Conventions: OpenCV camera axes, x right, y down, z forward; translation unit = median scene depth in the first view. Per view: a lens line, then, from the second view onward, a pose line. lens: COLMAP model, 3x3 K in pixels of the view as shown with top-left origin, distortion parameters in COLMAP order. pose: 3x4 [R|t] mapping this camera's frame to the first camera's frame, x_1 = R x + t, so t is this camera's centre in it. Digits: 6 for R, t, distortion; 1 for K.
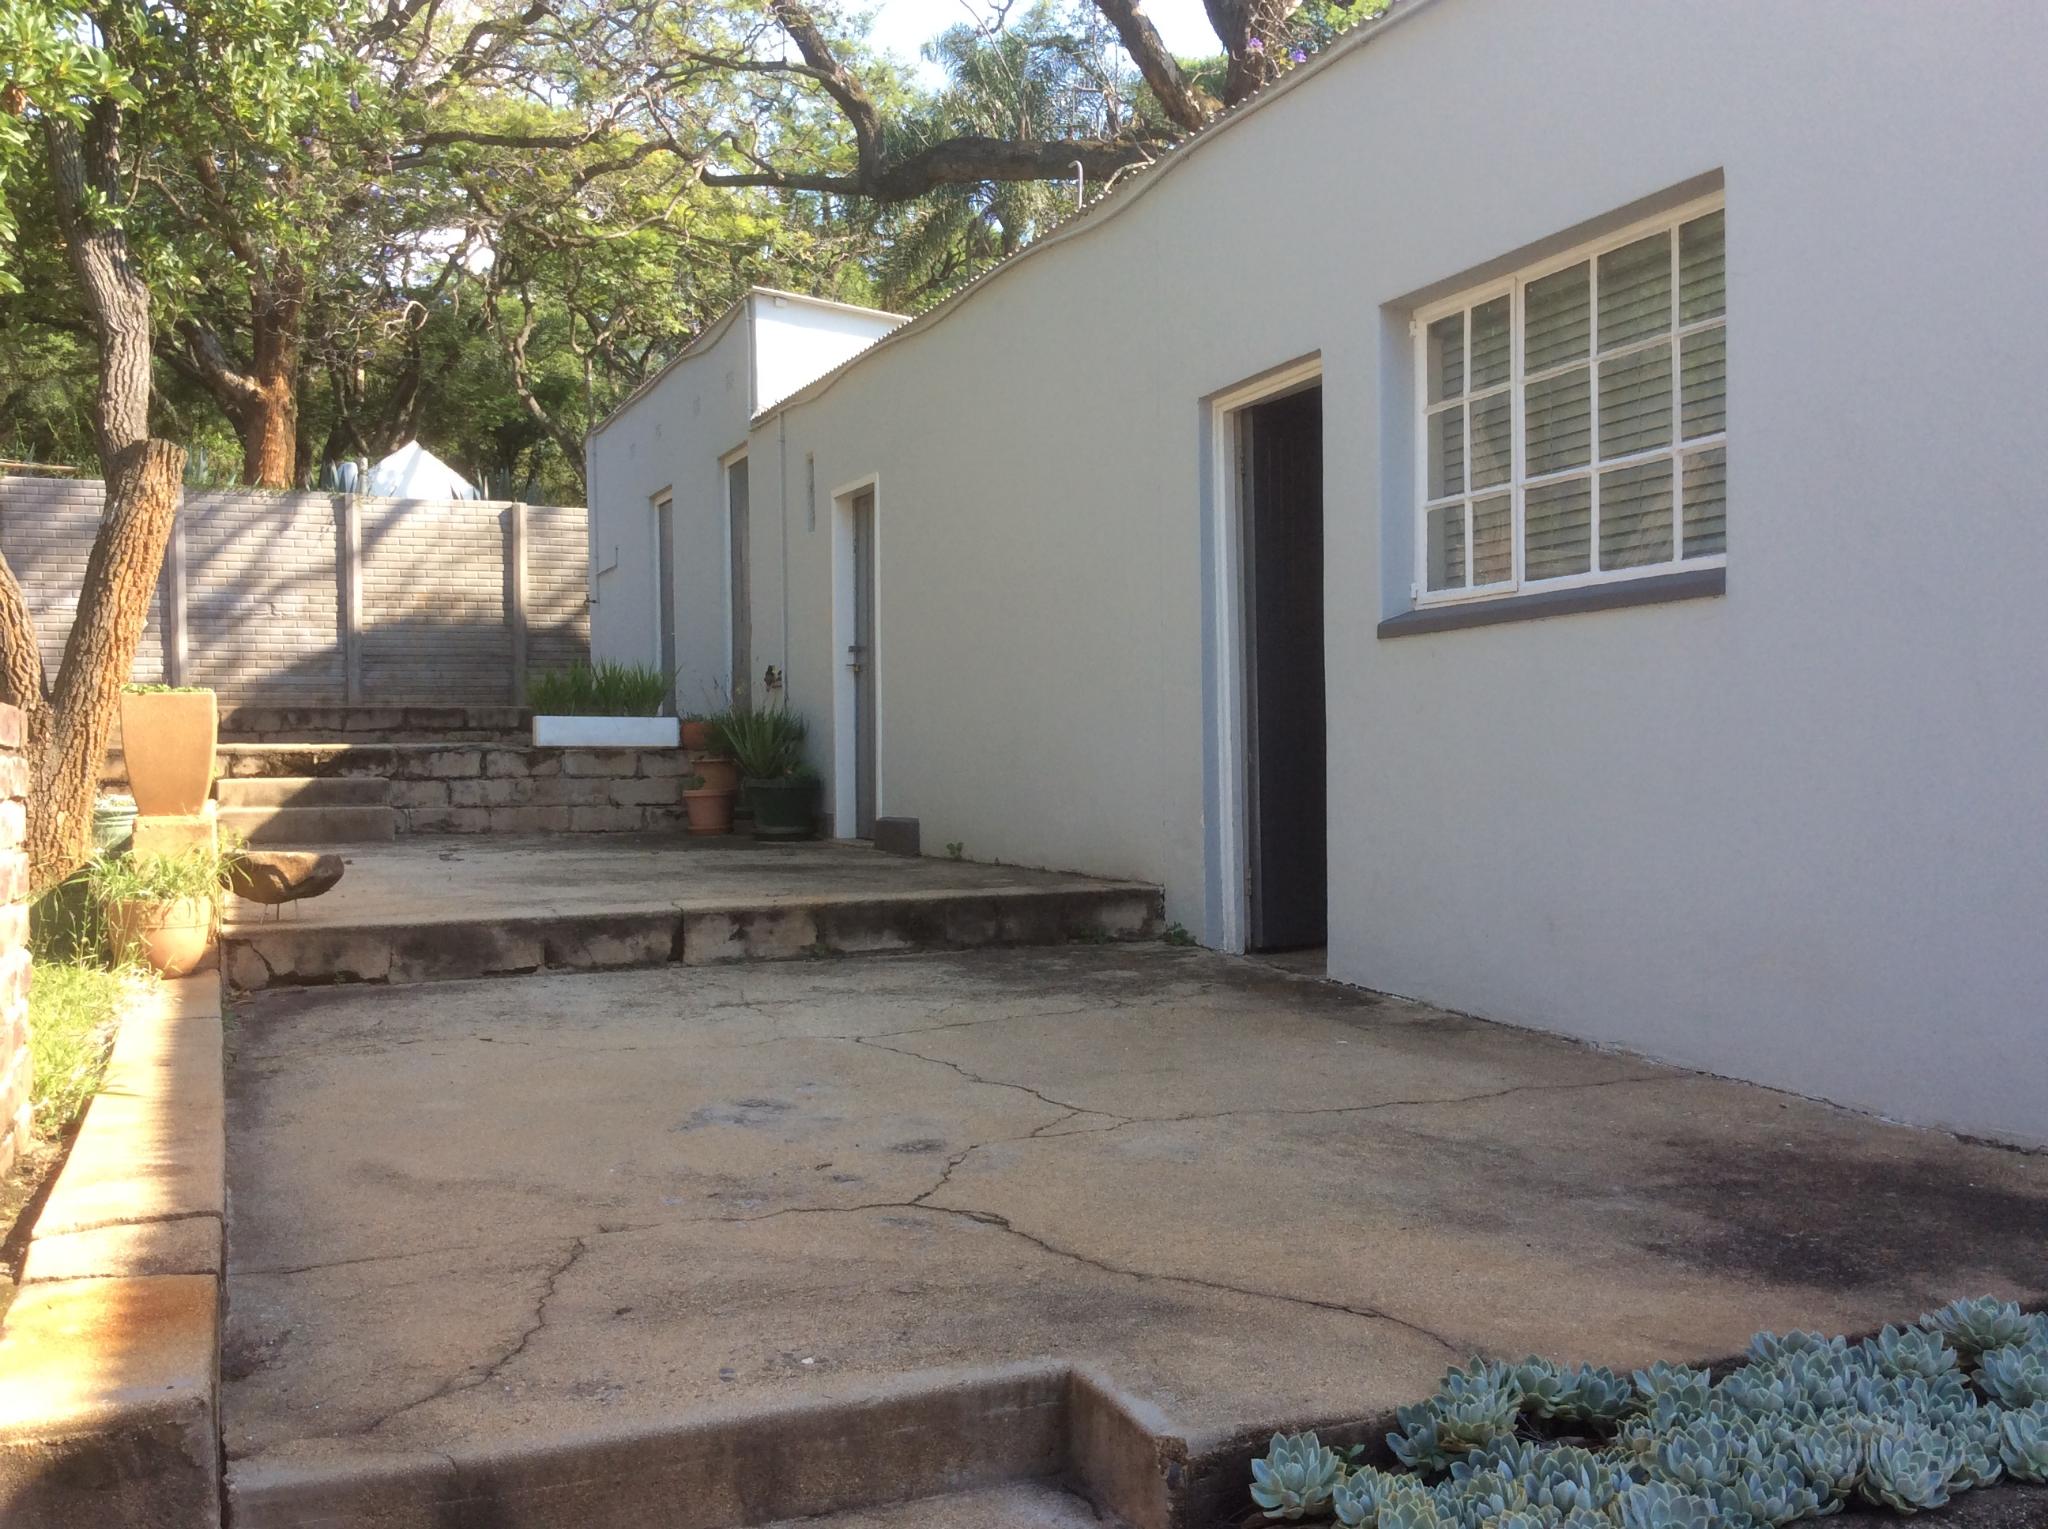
lens RADIAL K [[1891.5, 0, 1032.7], [0, 1891.5, 752.8], [0, 0, 1]] dist [0.133158, -0.261418]
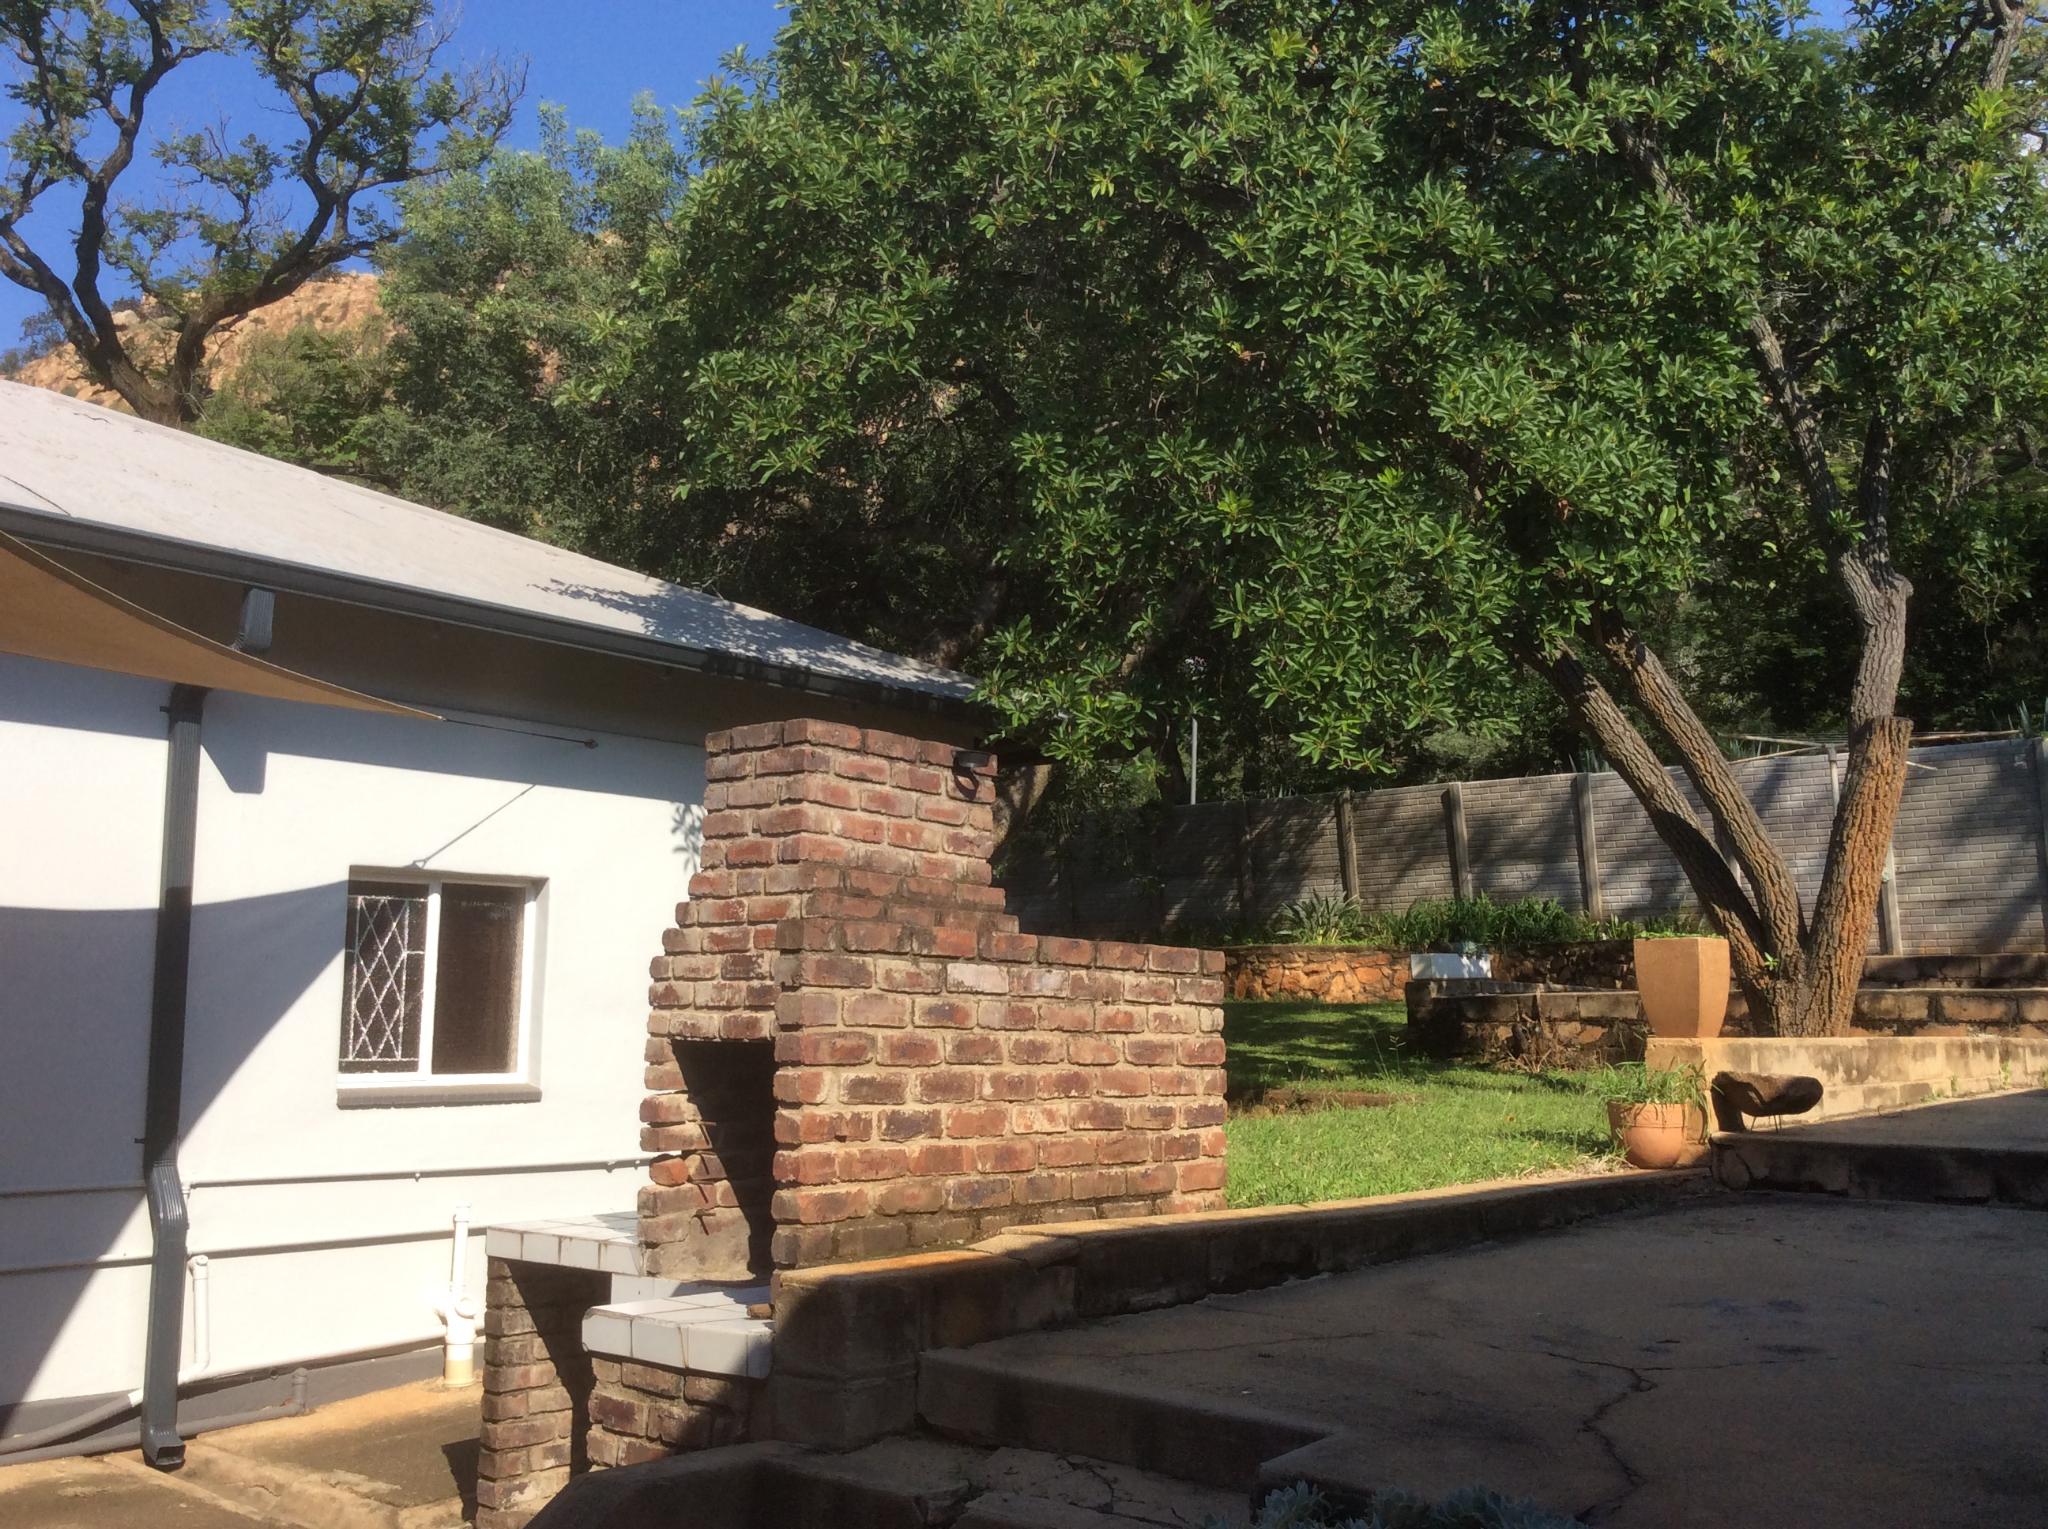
lens RADIAL K [[1891.5, 0, 1032.7], [0, 1891.5, 752.8], [0, 0, 1]] dist [0.133158, -0.261418]
pose [[0.428991, -0.110422, -0.896534, 0.340635], [-0.007348, 0.992041, -0.125701, 0.005922], [0.903279, 0.060512, 0.424766, 0.059664]]
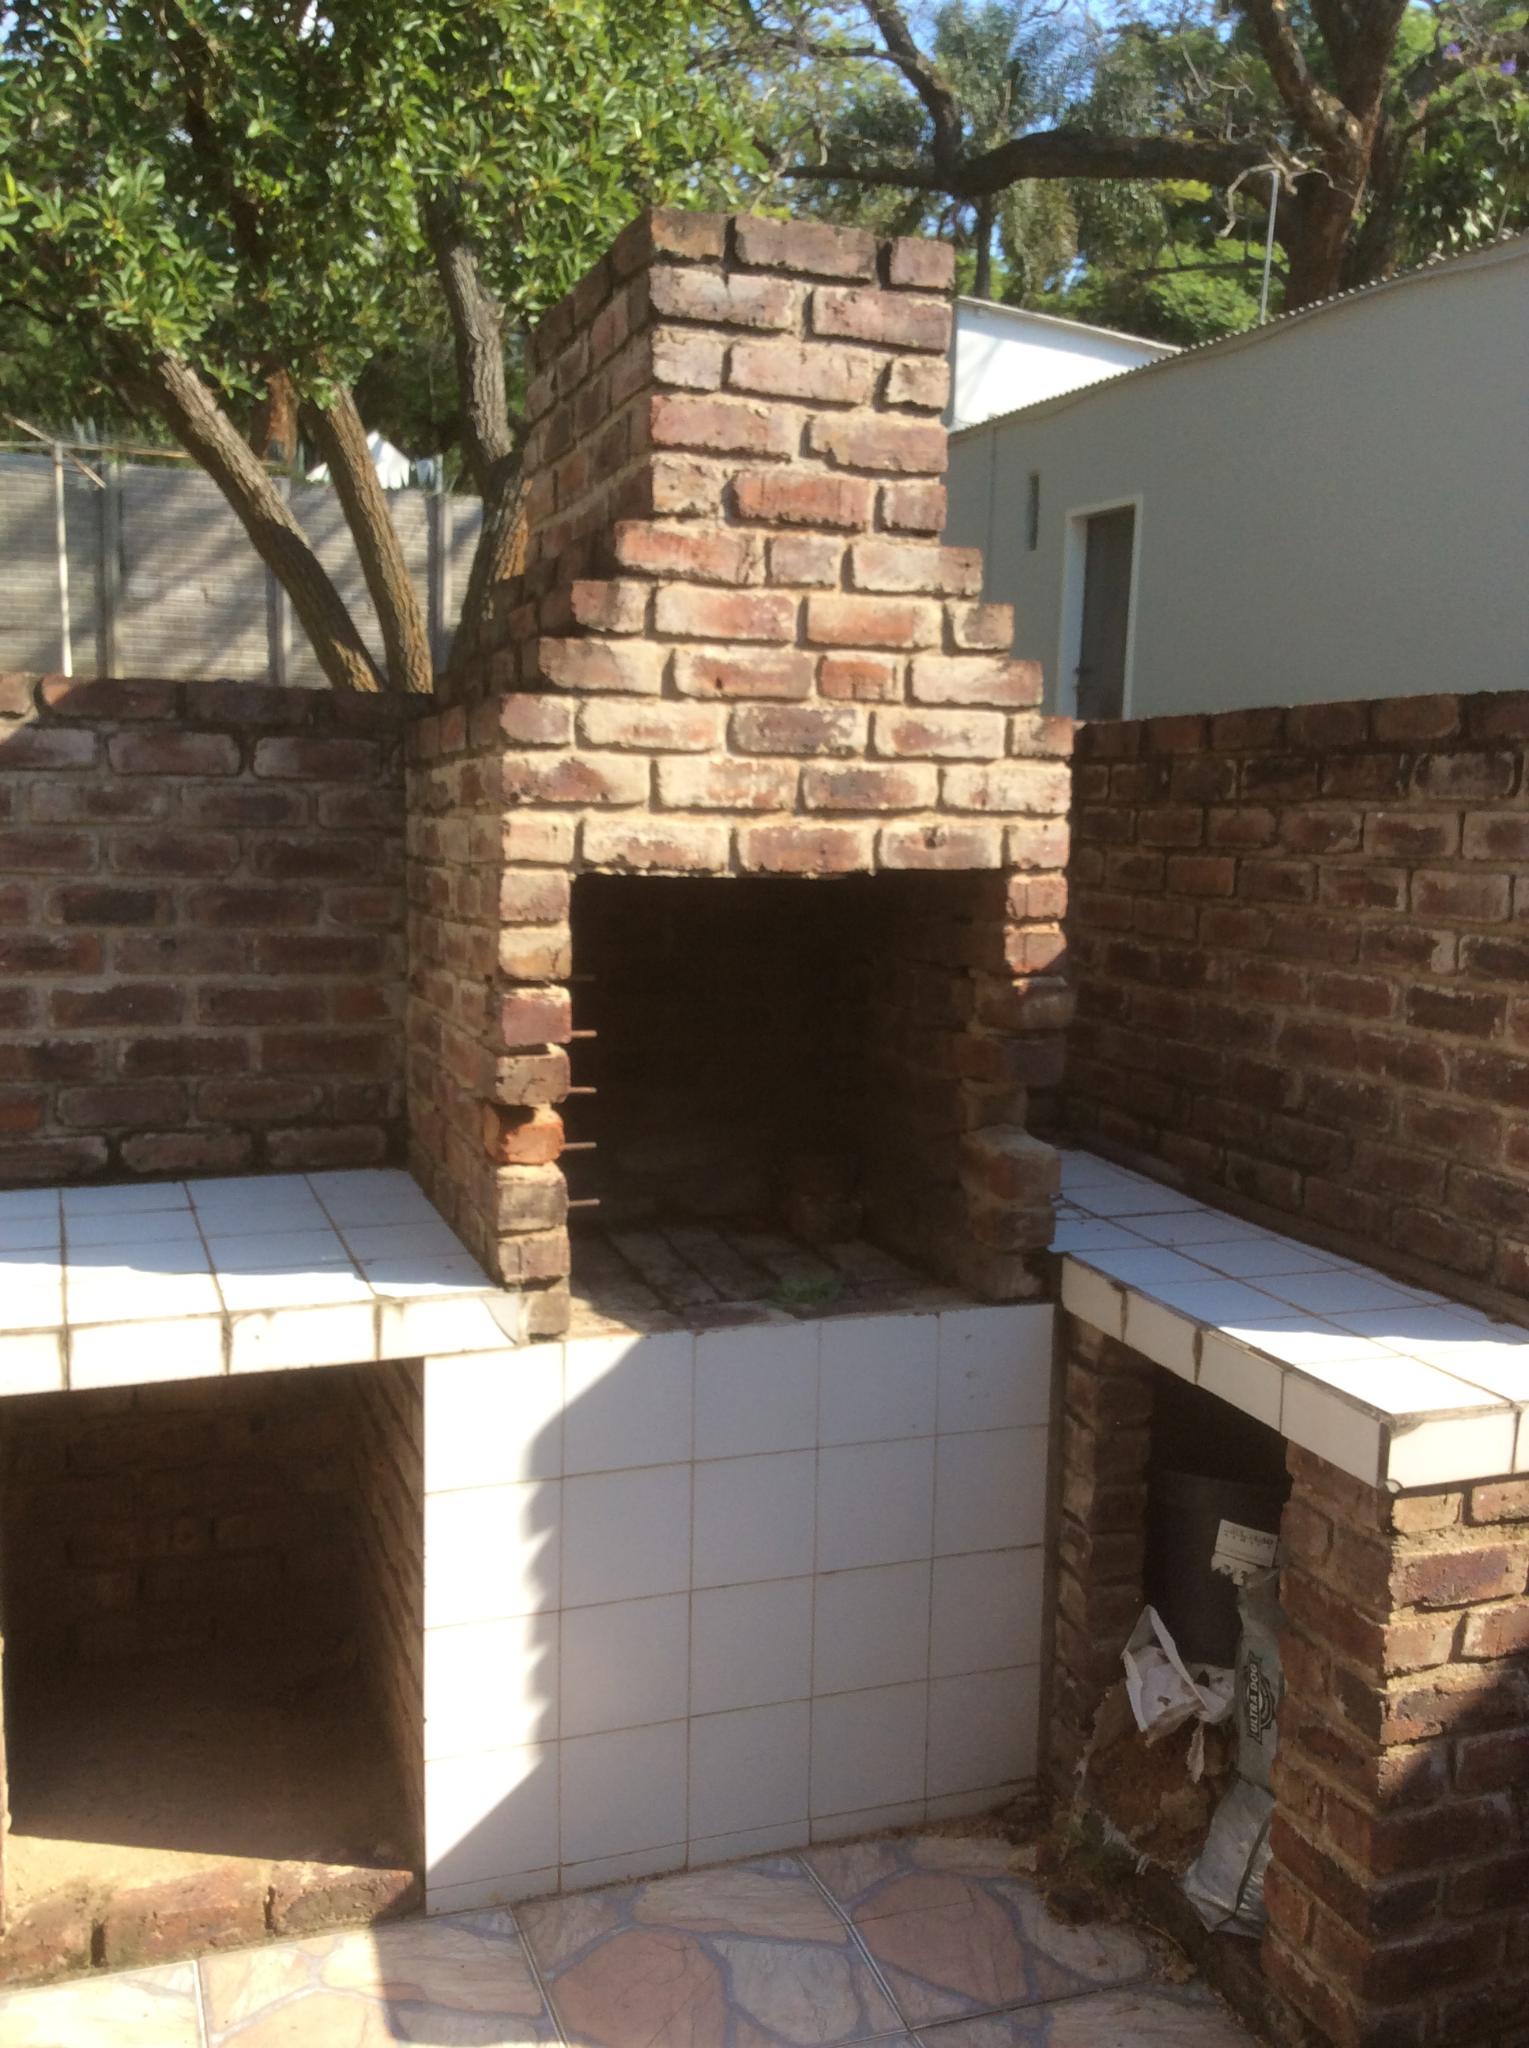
lens RADIAL K [[1891.5, 0, 764.5], [0, 1891.5, 1024.0], [0, 0, 1]] dist [0.133158, -0.261418]
pose [[0.998413, 0.040074, -0.039564, -0.267226], [-0.034392, 0.990236, 0.135090, 0.003582], [0.044591, -0.133515, 0.990043, -0.080204]]
